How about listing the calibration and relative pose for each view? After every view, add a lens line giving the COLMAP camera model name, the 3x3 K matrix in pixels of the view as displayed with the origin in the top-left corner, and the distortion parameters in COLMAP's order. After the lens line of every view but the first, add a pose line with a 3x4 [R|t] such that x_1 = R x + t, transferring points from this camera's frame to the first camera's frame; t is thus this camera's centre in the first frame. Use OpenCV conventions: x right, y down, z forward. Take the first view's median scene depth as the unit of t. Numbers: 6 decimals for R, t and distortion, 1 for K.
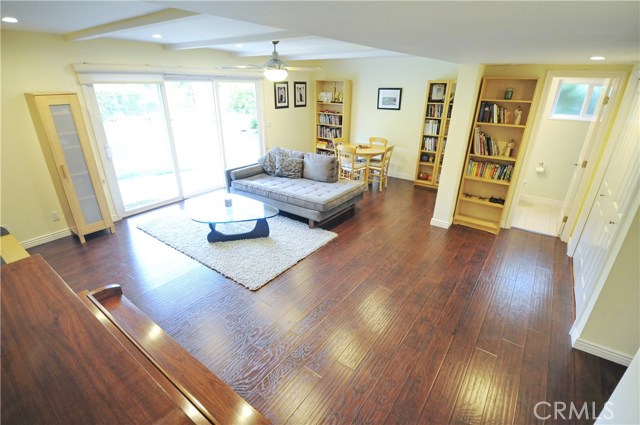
lens RADIAL K [[294.7, 0, 319.9], [0, 294.7, 215.4], [0, 0, 1]] dist [-0.004372, -0.000594]
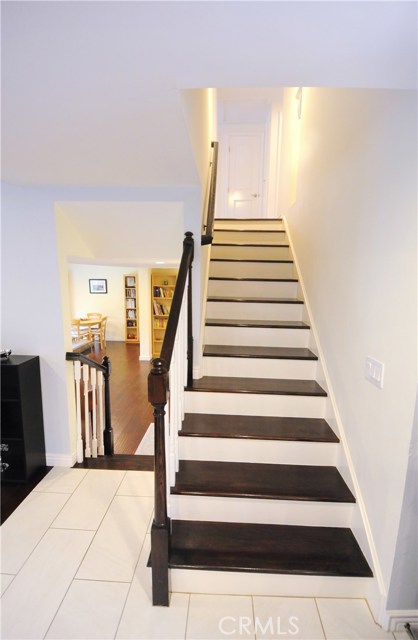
lens RADIAL K [[303.0, 0, 215.6], [0, 303.0, 320.5], [0, 0, 1]] dist [0.001922, 0.000016]
pose [[0.821687, -0.078708, 0.564478, -0.146735], [0.224048, 0.955290, -0.192936, 0.181601], [-0.524054, 0.285003, 0.802583, -0.449235]]
